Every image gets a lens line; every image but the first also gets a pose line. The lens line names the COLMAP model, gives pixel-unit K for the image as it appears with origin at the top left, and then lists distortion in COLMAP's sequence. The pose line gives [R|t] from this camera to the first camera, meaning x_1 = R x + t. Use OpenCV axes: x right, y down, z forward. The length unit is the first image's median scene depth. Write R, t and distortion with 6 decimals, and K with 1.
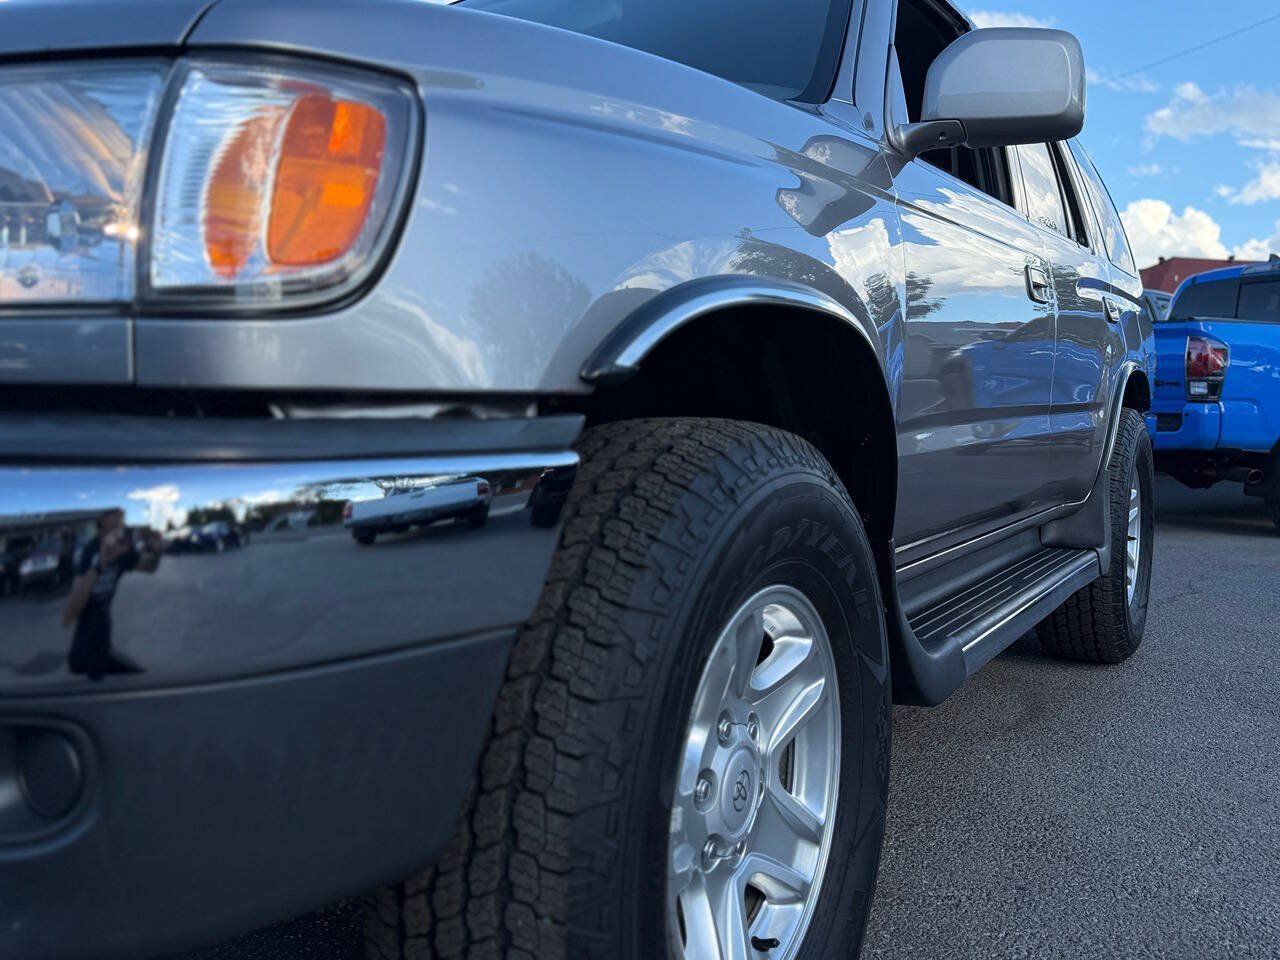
lens RADIAL K [[1143.5, 0, 652.9], [0, 1143.5, 487.7], [0, 0, 1]] dist [0.158577, -0.320556]
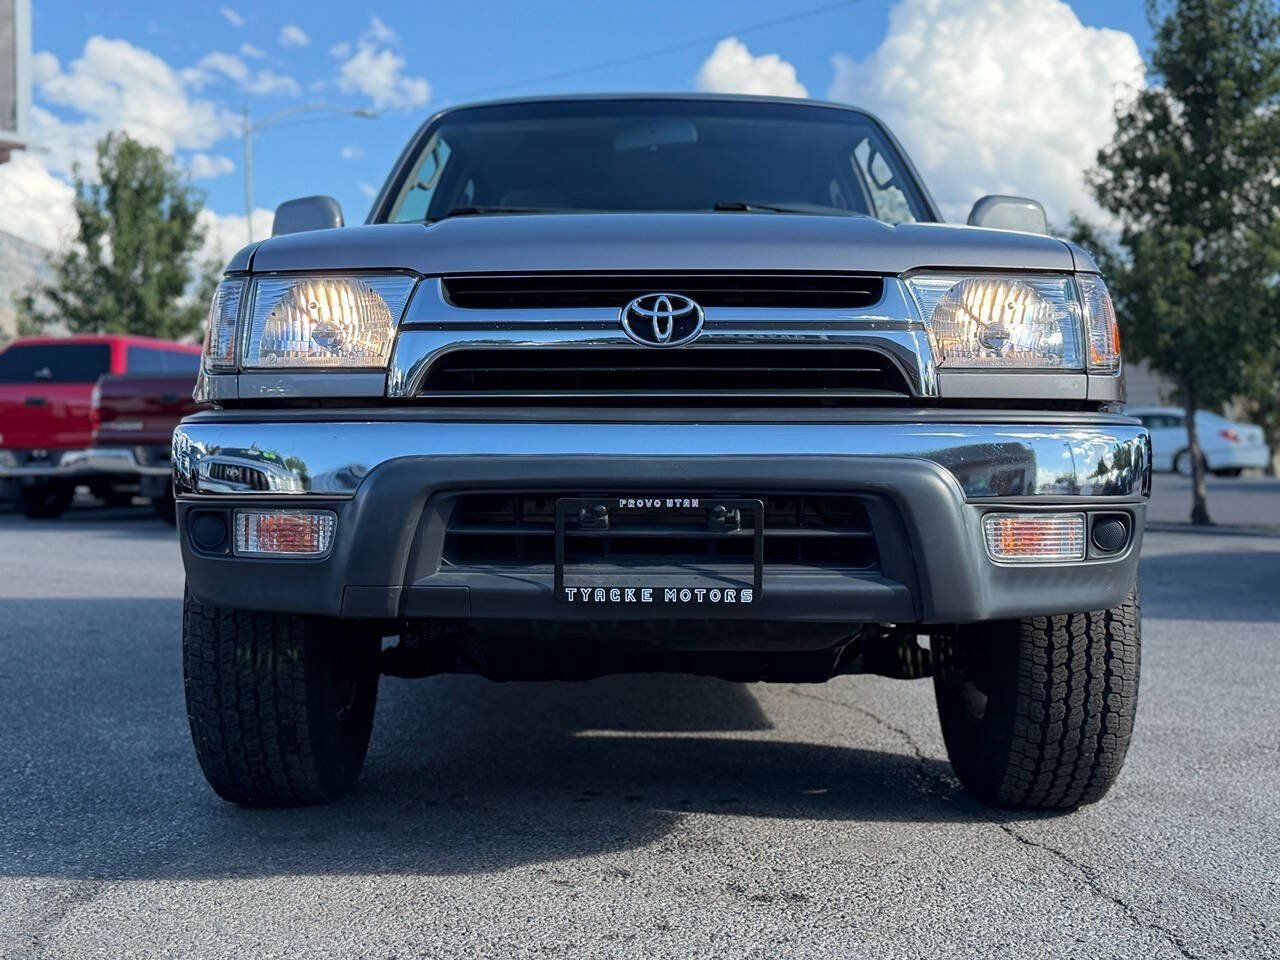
lens RADIAL K [[1547.1, 0, 631.8], [0, 1547.1, 480.4], [0, 0, 1]] dist [0.214812, -0.499512]
pose [[0.871912, -0.019690, 0.489267, -2.355500], [0.047941, 0.997823, -0.045278, 0.159625], [-0.487310, 0.062935, 0.870958, -1.226121]]
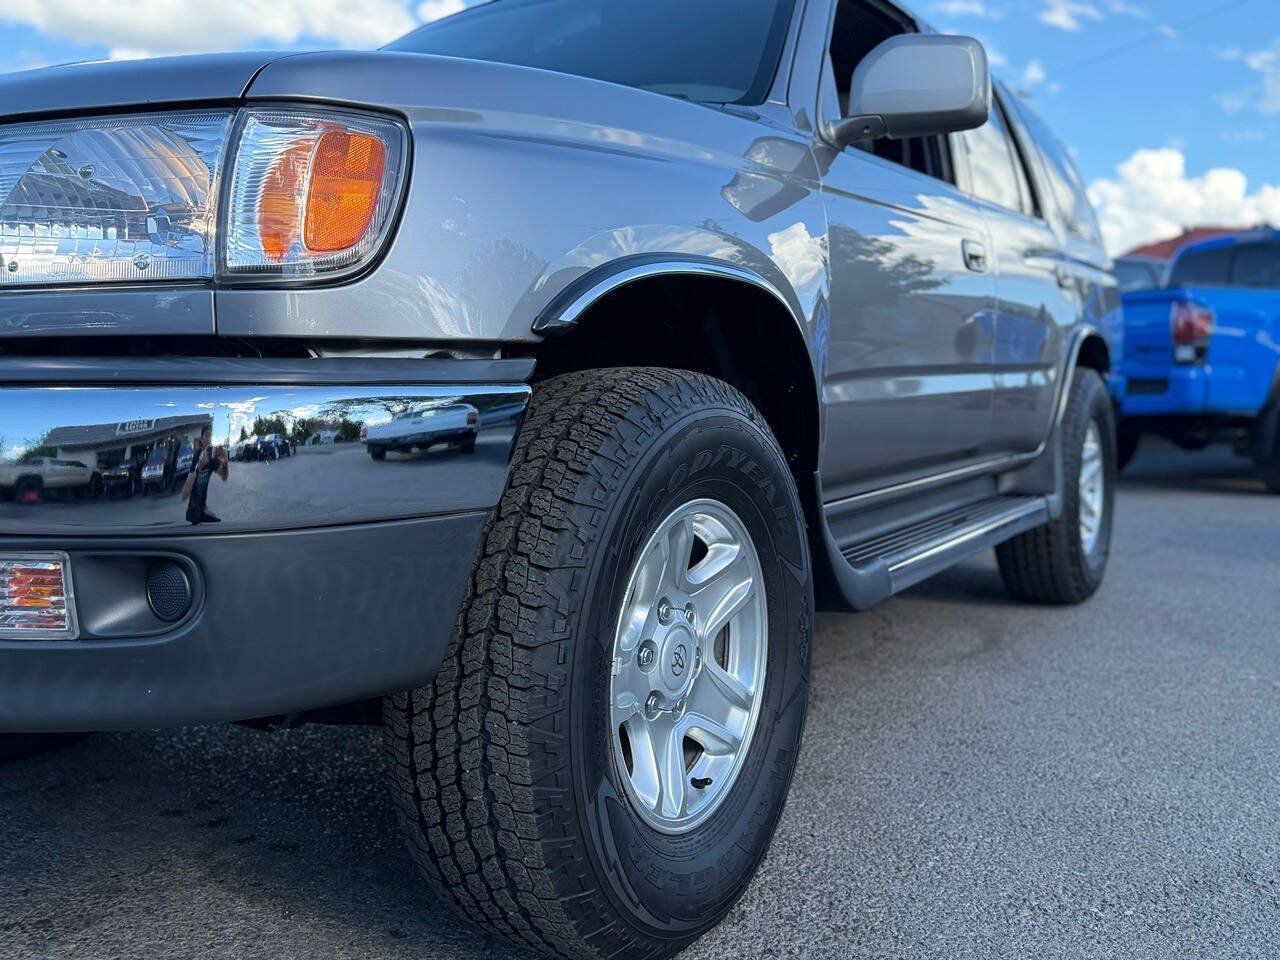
lens RADIAL K [[1145.5, 0, 644.5], [0, 1145.5, 490.2], [0, 0, 1]] dist [0.168895, -0.366176]
pose [[0.999555, -0.014652, -0.025971, 0.096123], [0.015138, 0.999713, 0.018594, 0.065974], [0.025691, -0.018979, 0.999490, -0.342010]]
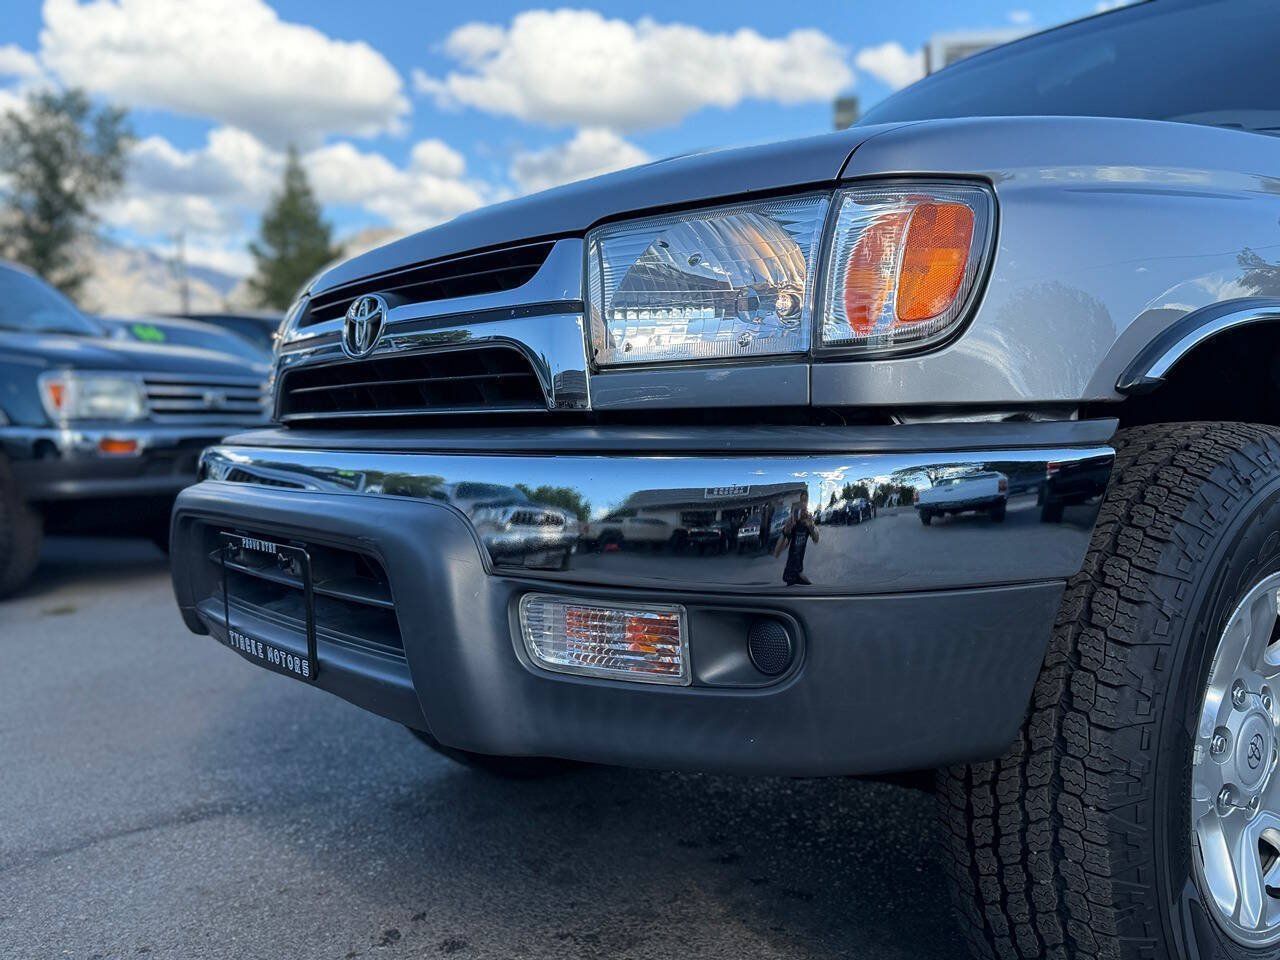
lens RADIAL K [[1152.3, 0, 635.1], [0, 1152.3, 484.3], [0, 0, 1]] dist [0.155330, -0.330848]
pose [[0.922268, -0.006440, -0.386496, -0.049698], [-0.003466, 0.999683, -0.024926, 0.041950], [0.386535, 0.024328, 0.921954, -0.382053]]
